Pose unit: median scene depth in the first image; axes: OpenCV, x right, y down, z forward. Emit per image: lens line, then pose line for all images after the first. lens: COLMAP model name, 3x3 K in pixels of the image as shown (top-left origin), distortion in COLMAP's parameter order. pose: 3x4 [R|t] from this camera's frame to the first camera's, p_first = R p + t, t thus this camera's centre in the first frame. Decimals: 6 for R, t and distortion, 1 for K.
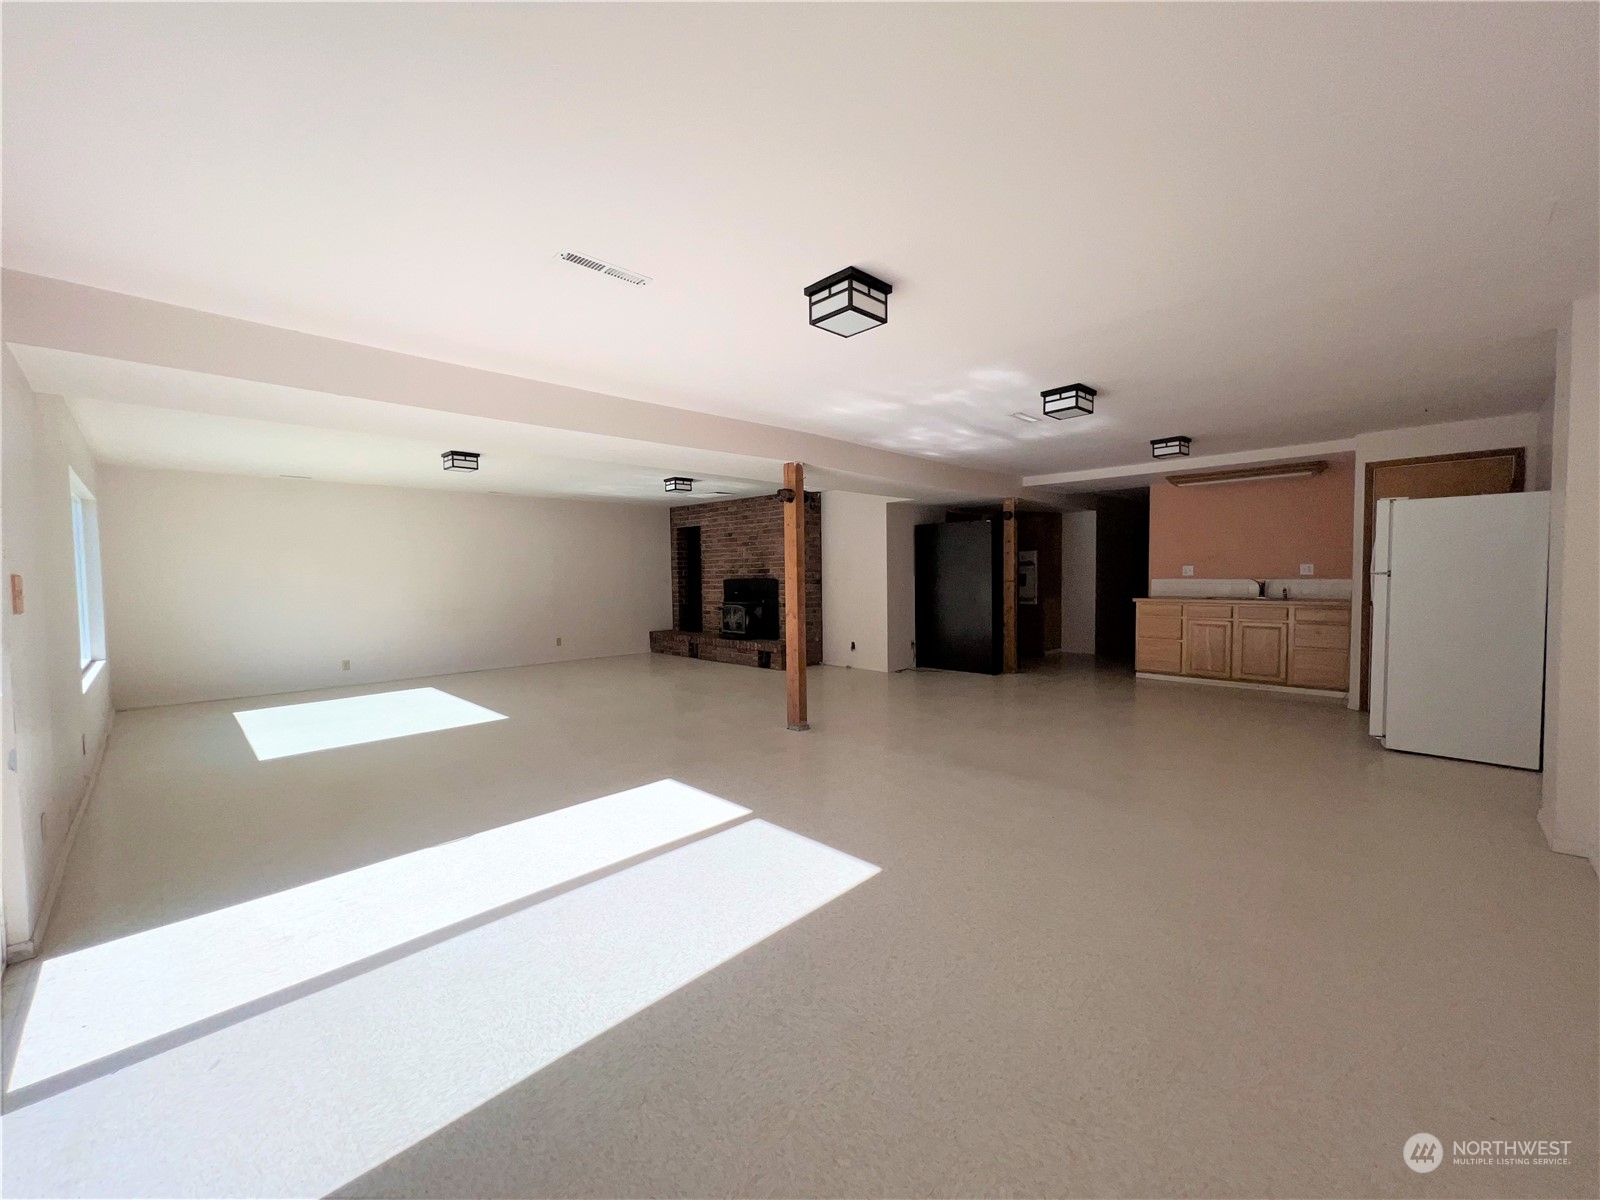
lens RADIAL K [[640.0, 0, 801.1], [0, 640.0, 604.9], [0, 0, 1]] dist [-0.000990, 0.000574]
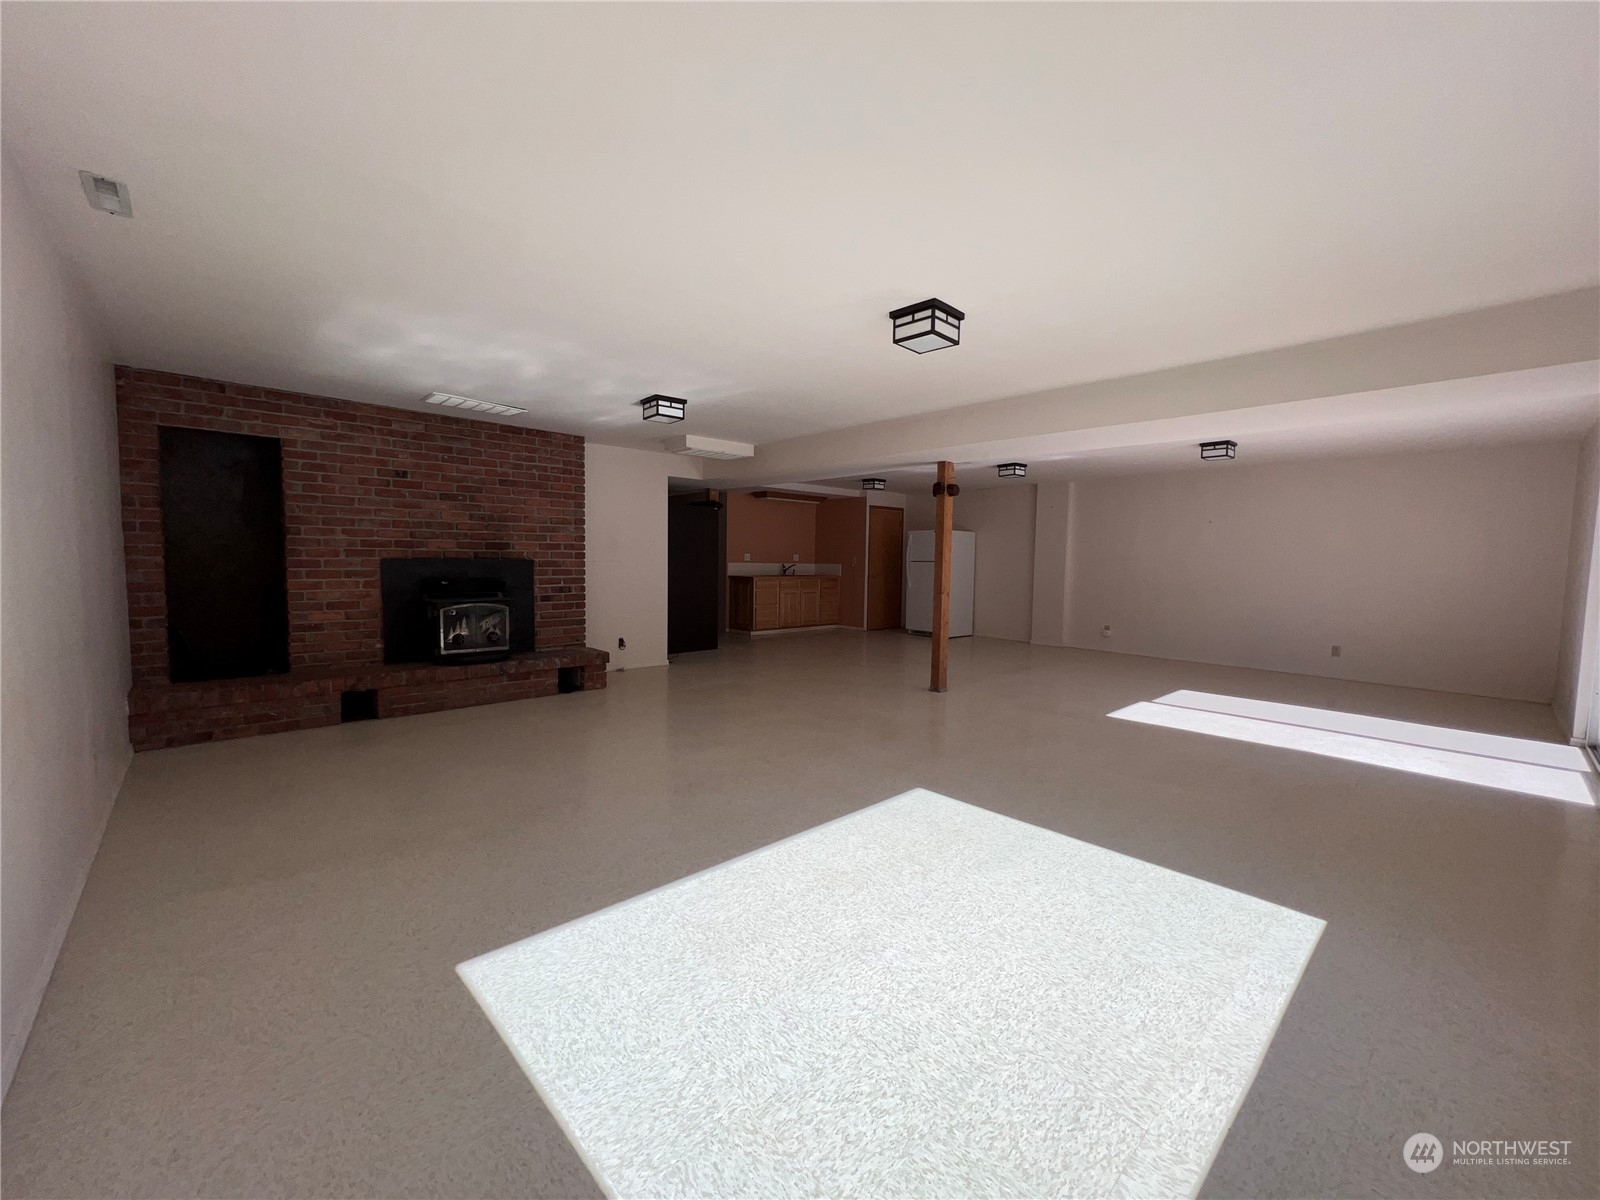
lens RADIAL K [[640.0, 0, 800.3], [0, 640.0, 602.6], [0, 0, 1]] dist [-0.000990, 0.000574]
pose [[0.034738, -0.057076, 0.997765, -0.652221], [0.032499, 0.997904, 0.055953, -0.023001], [-0.998868, 0.030482, 0.036520, 0.671029]]
